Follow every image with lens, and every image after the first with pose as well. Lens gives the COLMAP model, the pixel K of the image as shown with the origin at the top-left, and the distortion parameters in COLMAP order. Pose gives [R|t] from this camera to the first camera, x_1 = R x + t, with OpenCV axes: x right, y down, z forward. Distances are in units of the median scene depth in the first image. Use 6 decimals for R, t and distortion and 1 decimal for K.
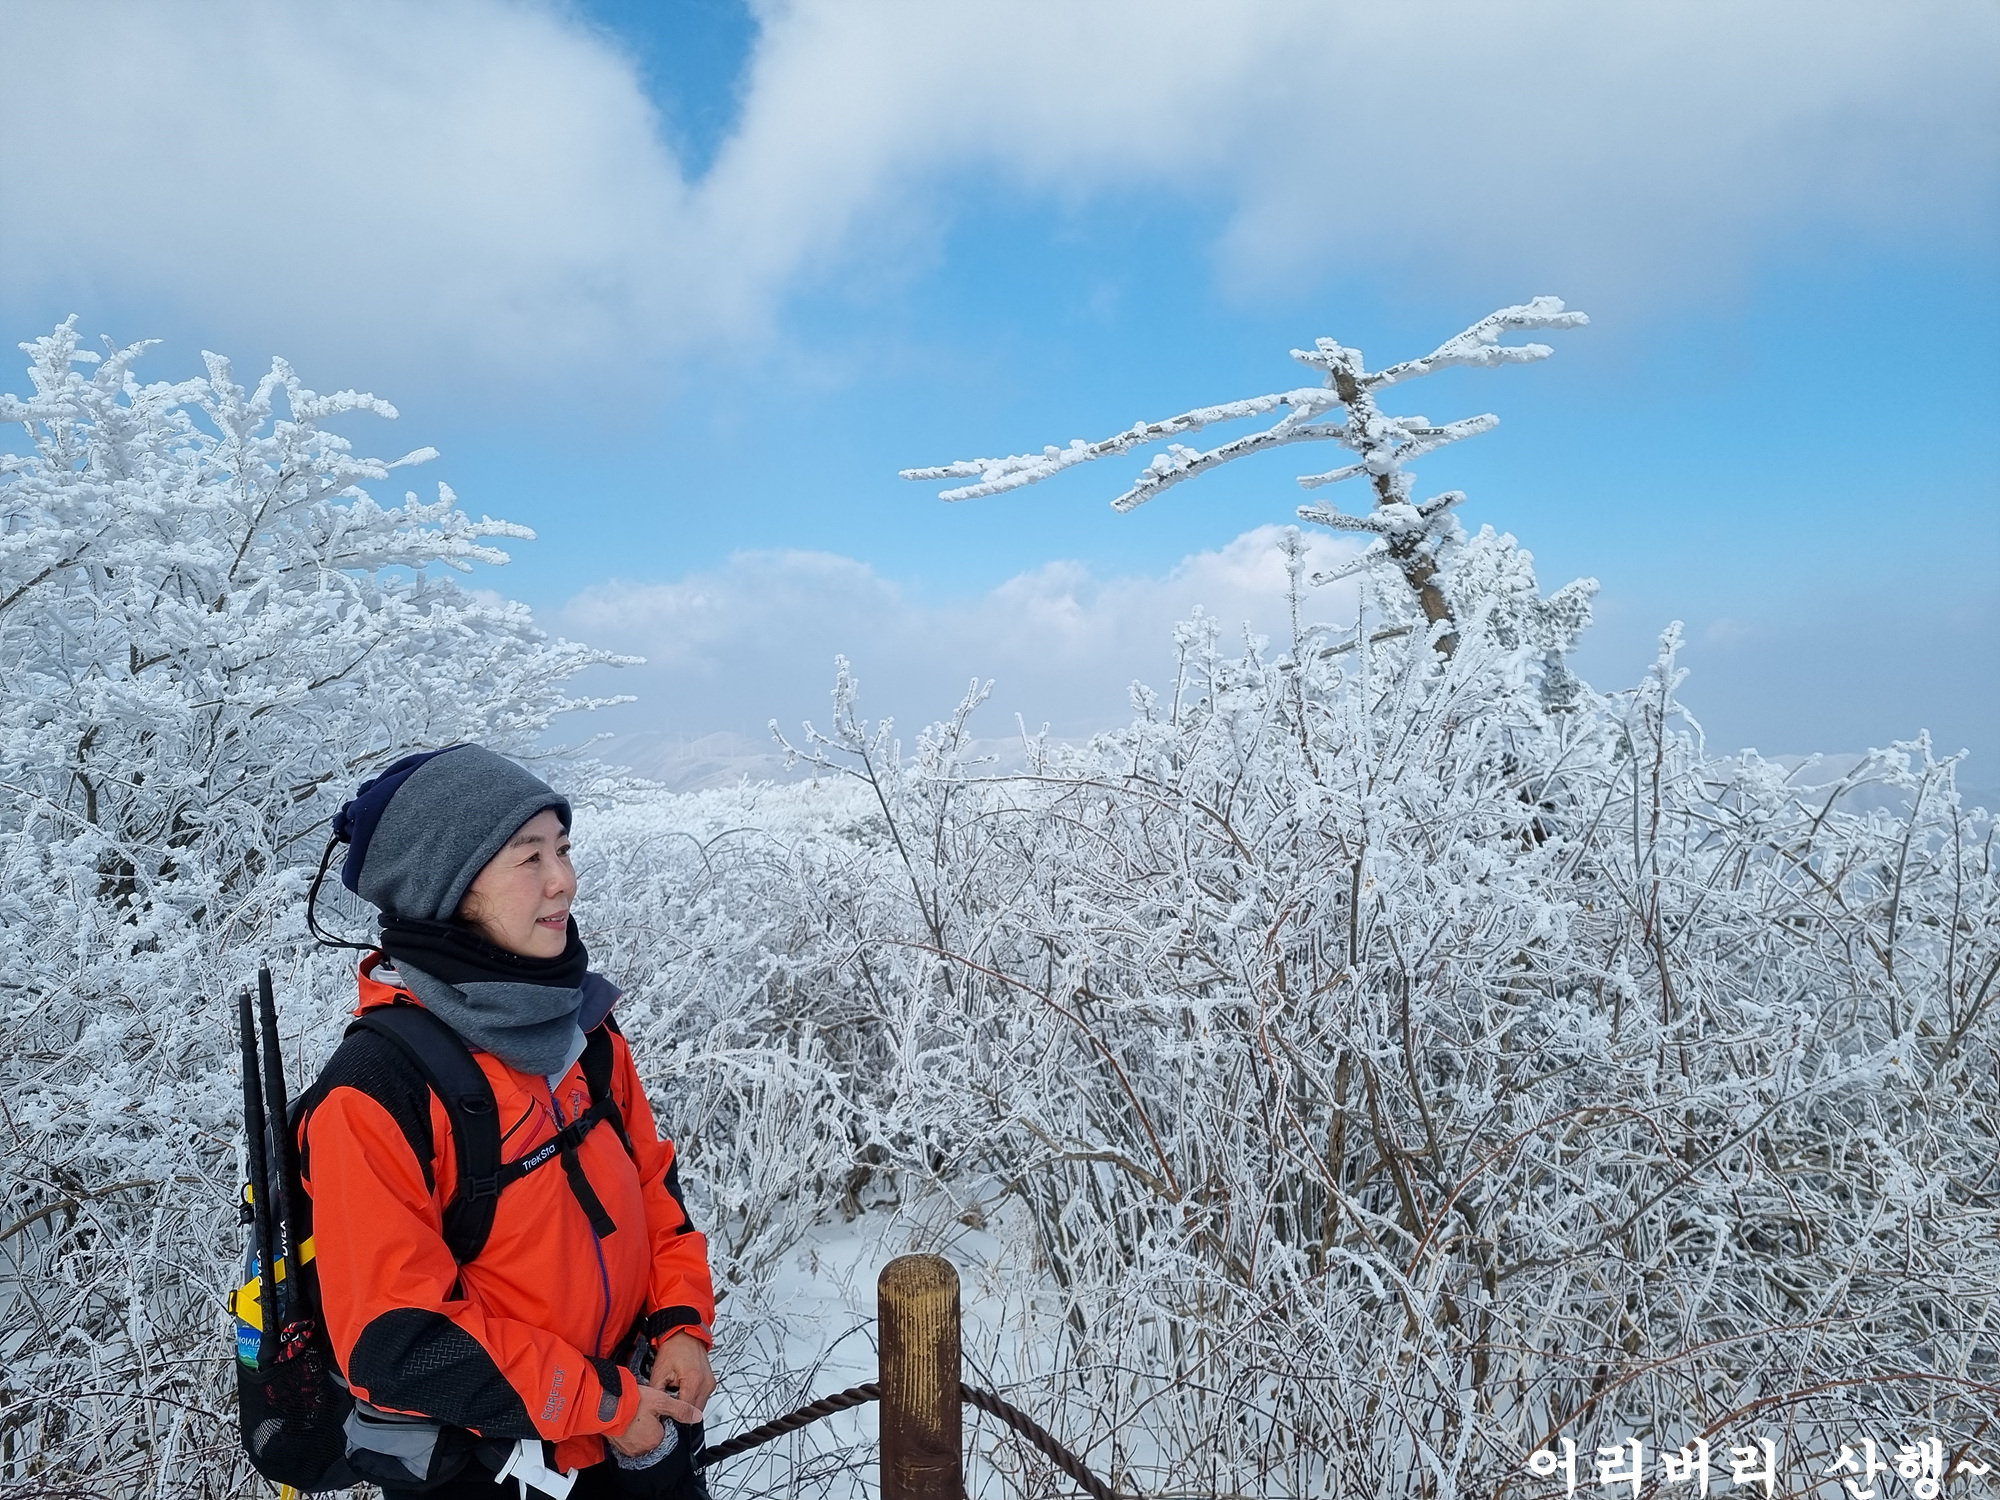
lens RADIAL K [[1481.9, 0, 997.1], [0, 1481.9, 769.3], [0, 0, 1]] dist [0.023523, -0.017423]
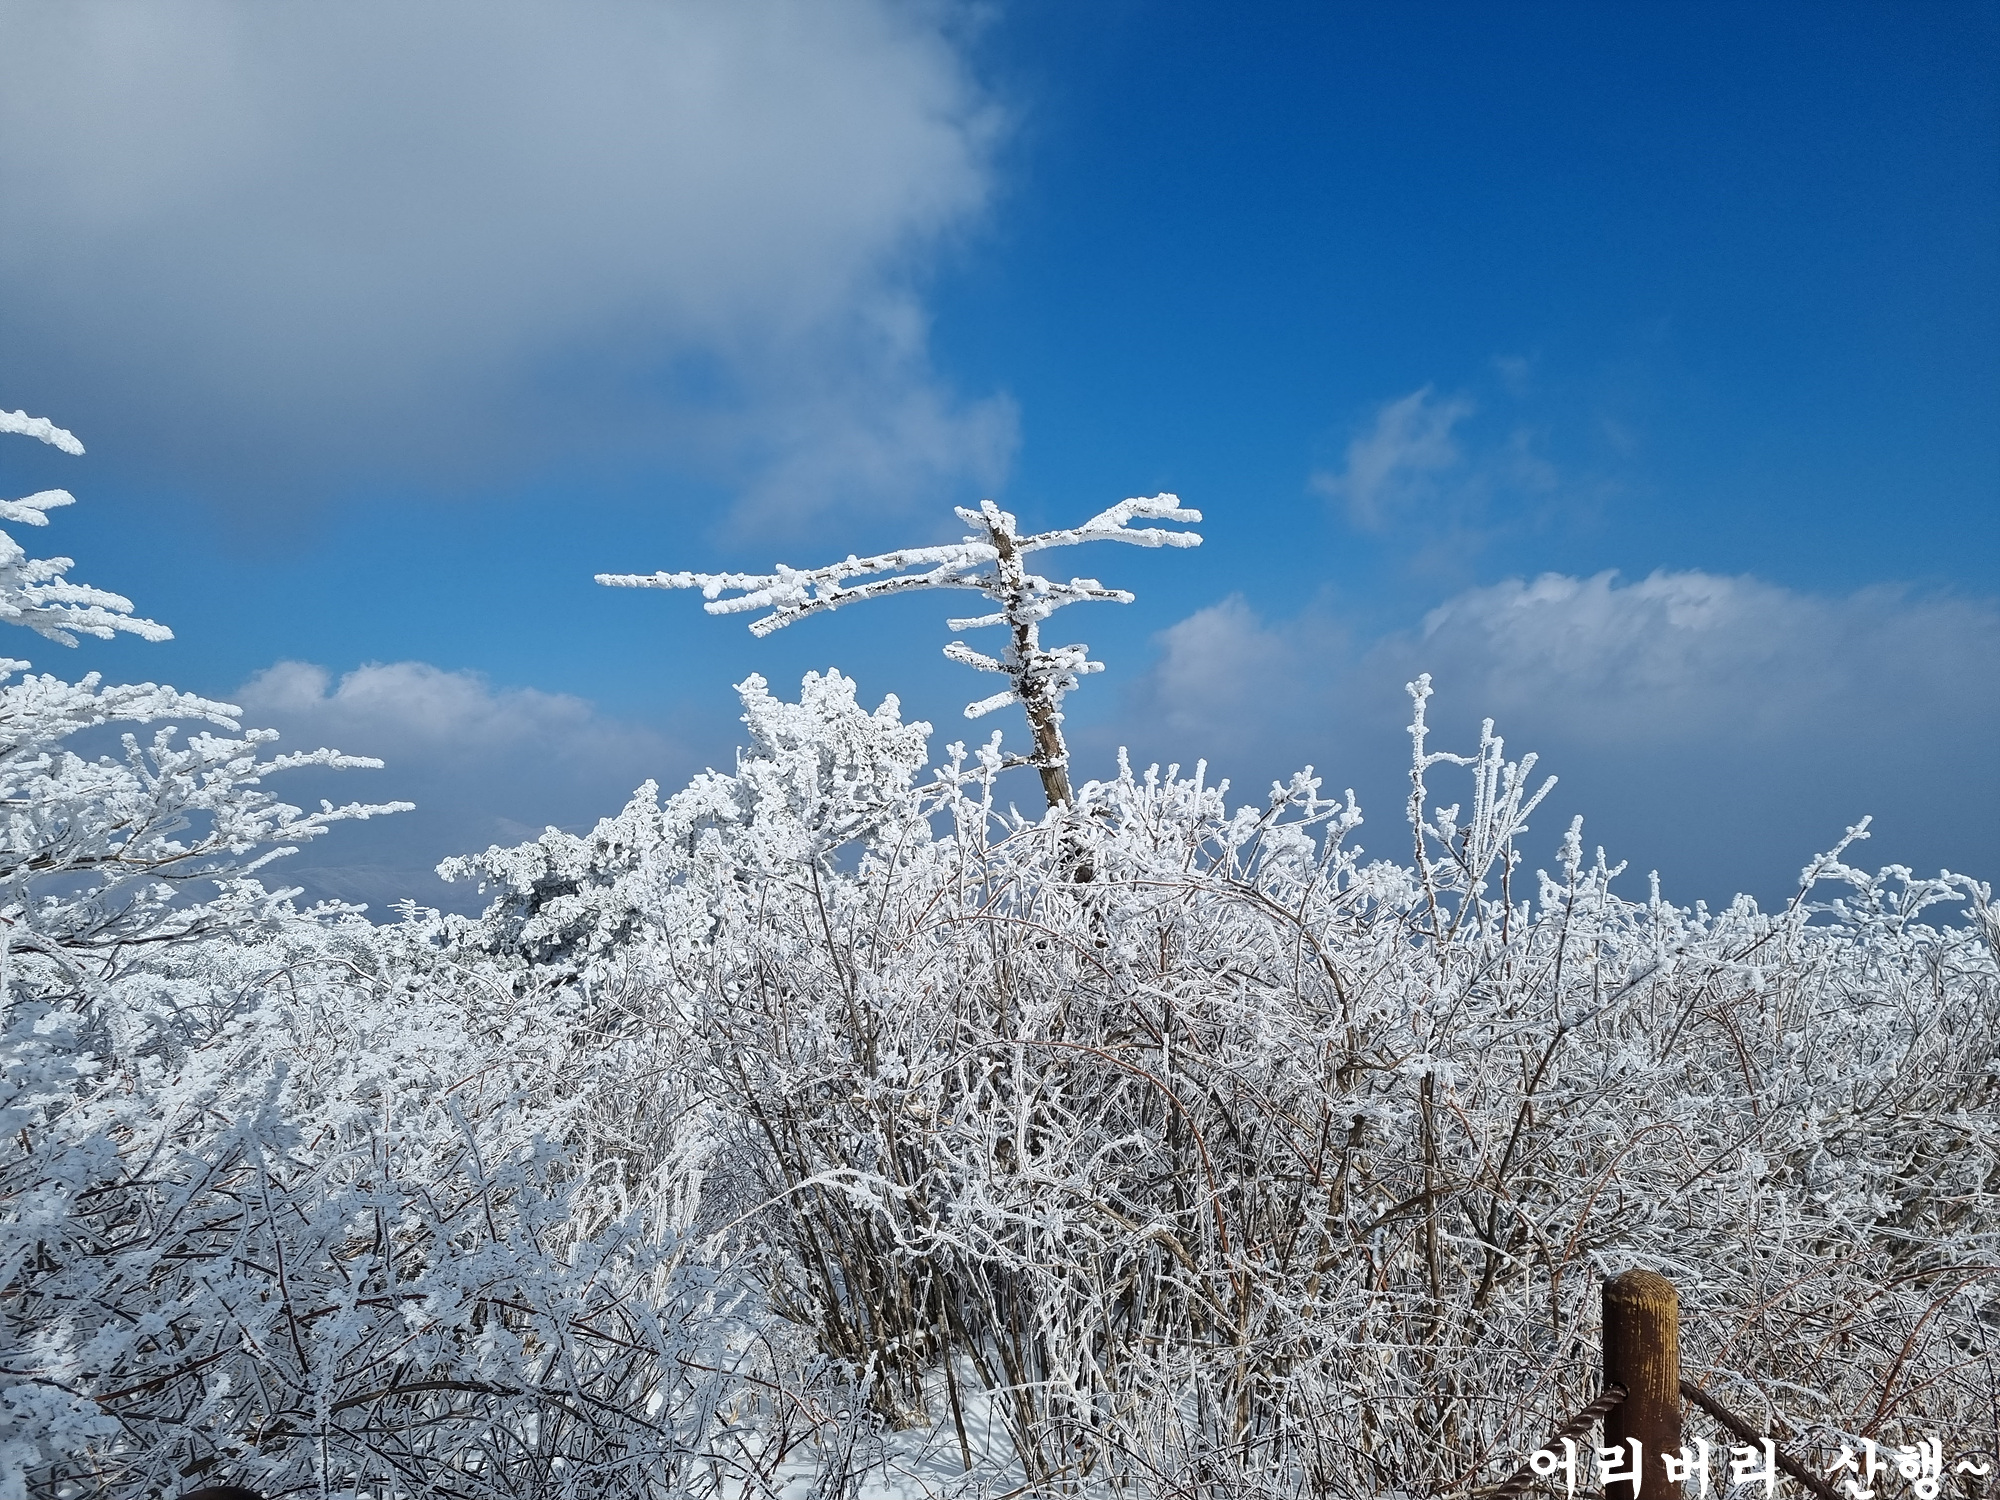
lens RADIAL K [[1481.9, 0, 990.7], [0, 1481.9, 745.7], [0, 0, 1]] dist [0.023523, -0.017423]
pose [[0.850554, 0.043500, 0.524085, -0.358154], [0.011067, 0.994872, -0.100537, 0.007444], [-0.525771, 0.091312, 0.845711, 0.064174]]
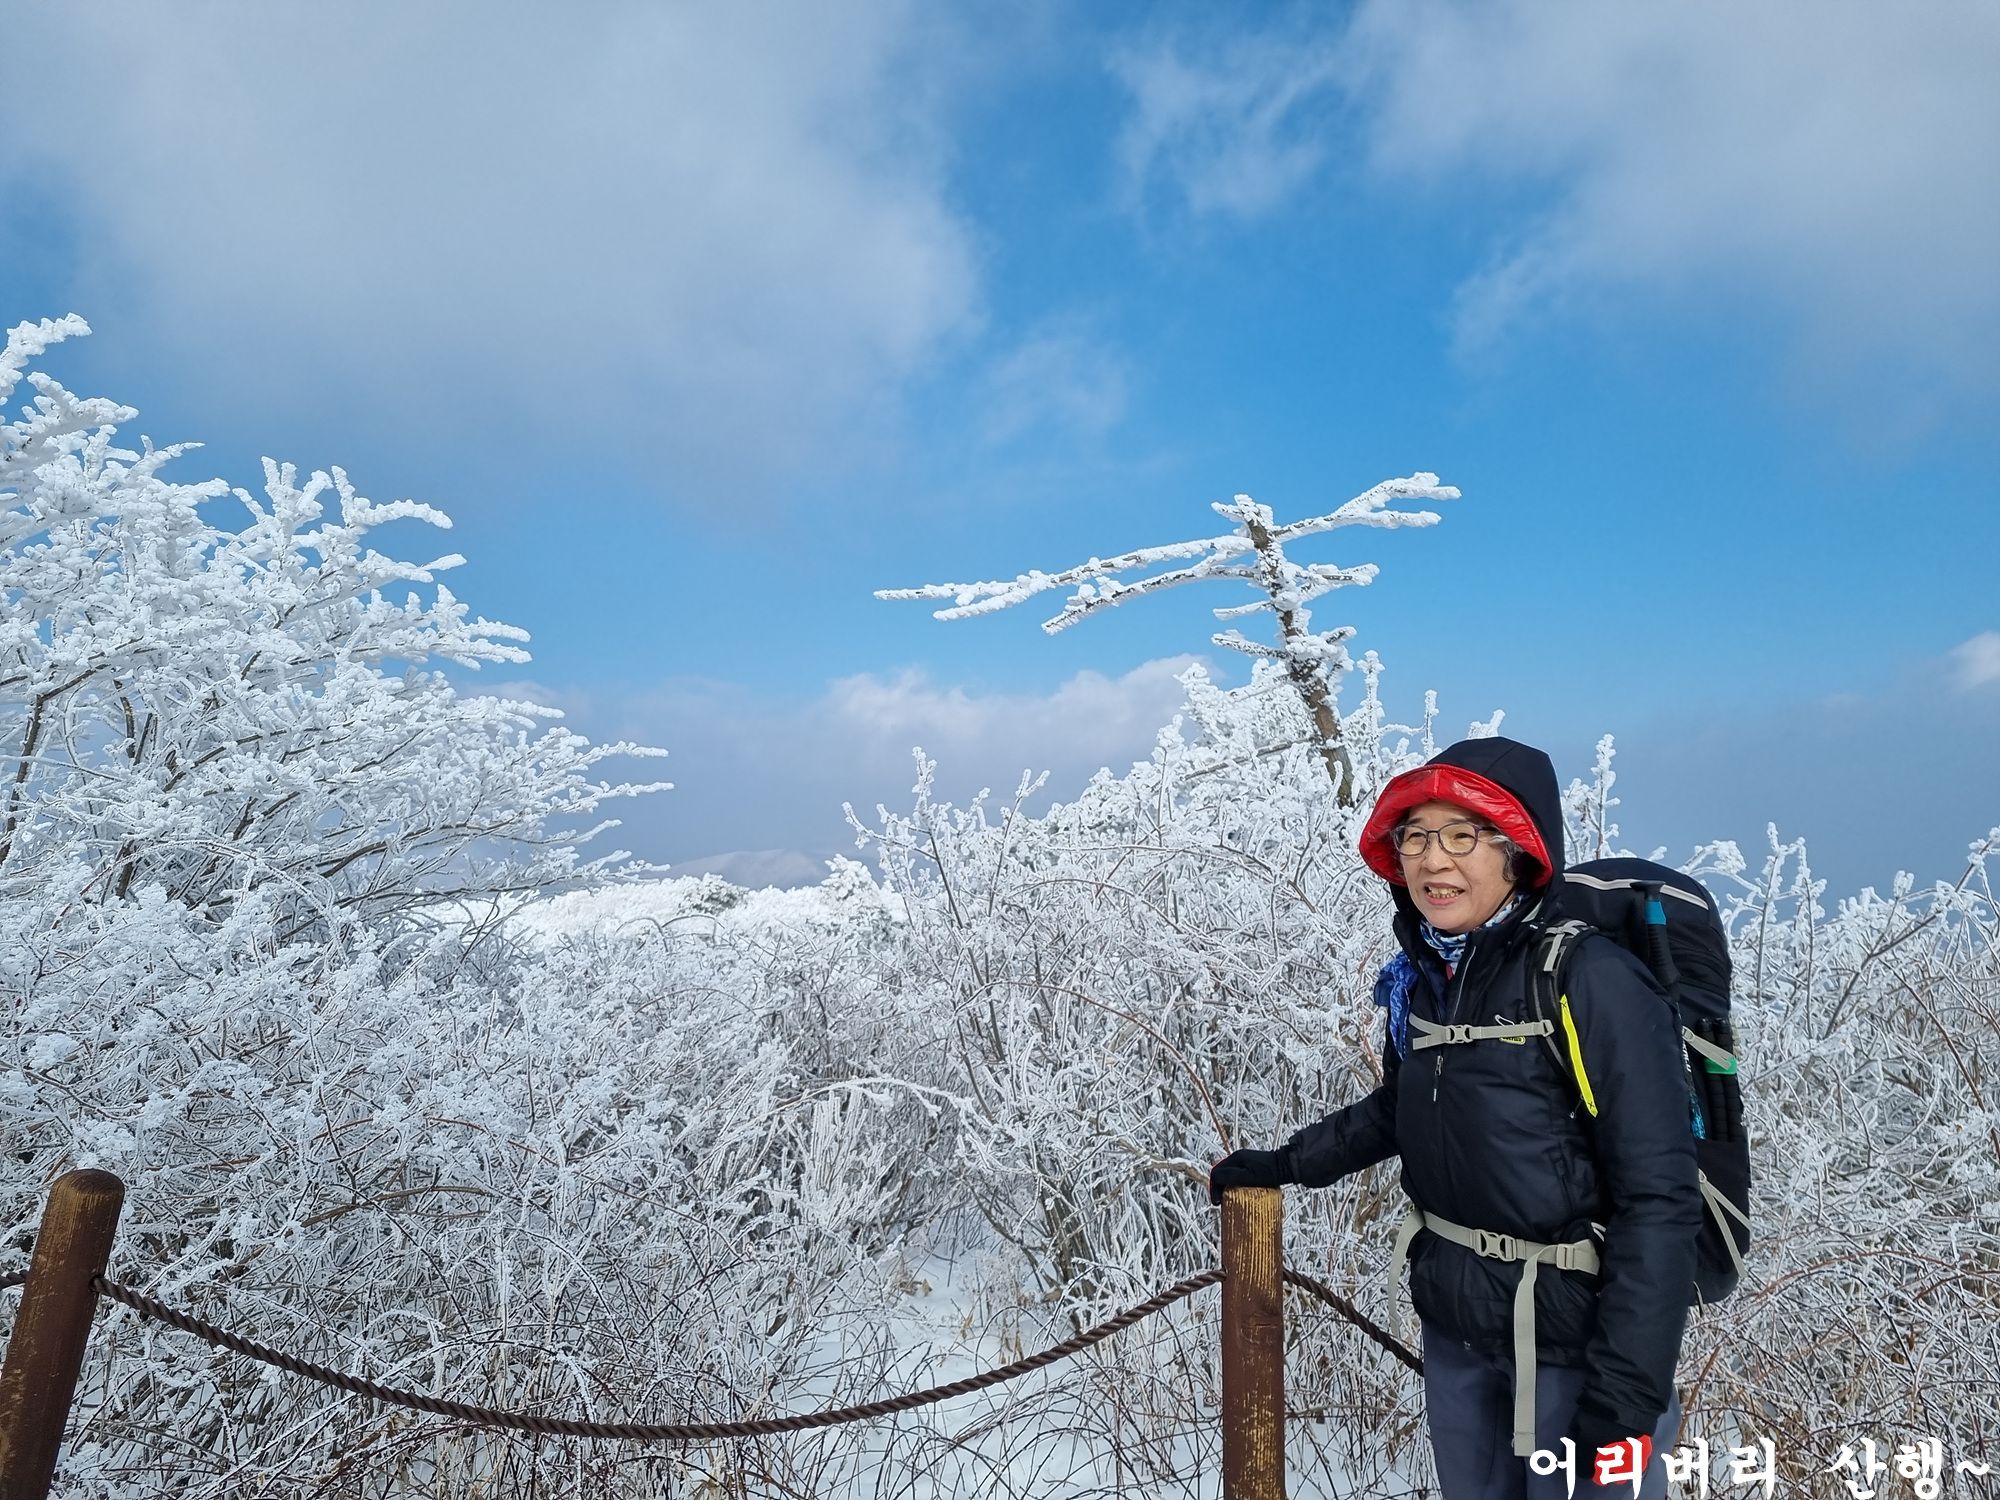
lens RADIAL K [[1481.9, 0, 985.3], [0, 1481.9, 748.7], [0, 0, 1]] dist [0.023523, -0.017423]
pose [[0.986785, 0.022509, 0.160464, -0.166159], [-0.007742, 0.995723, -0.092068, 0.021011], [-0.161850, 0.089609, 0.982738, -0.110002]]
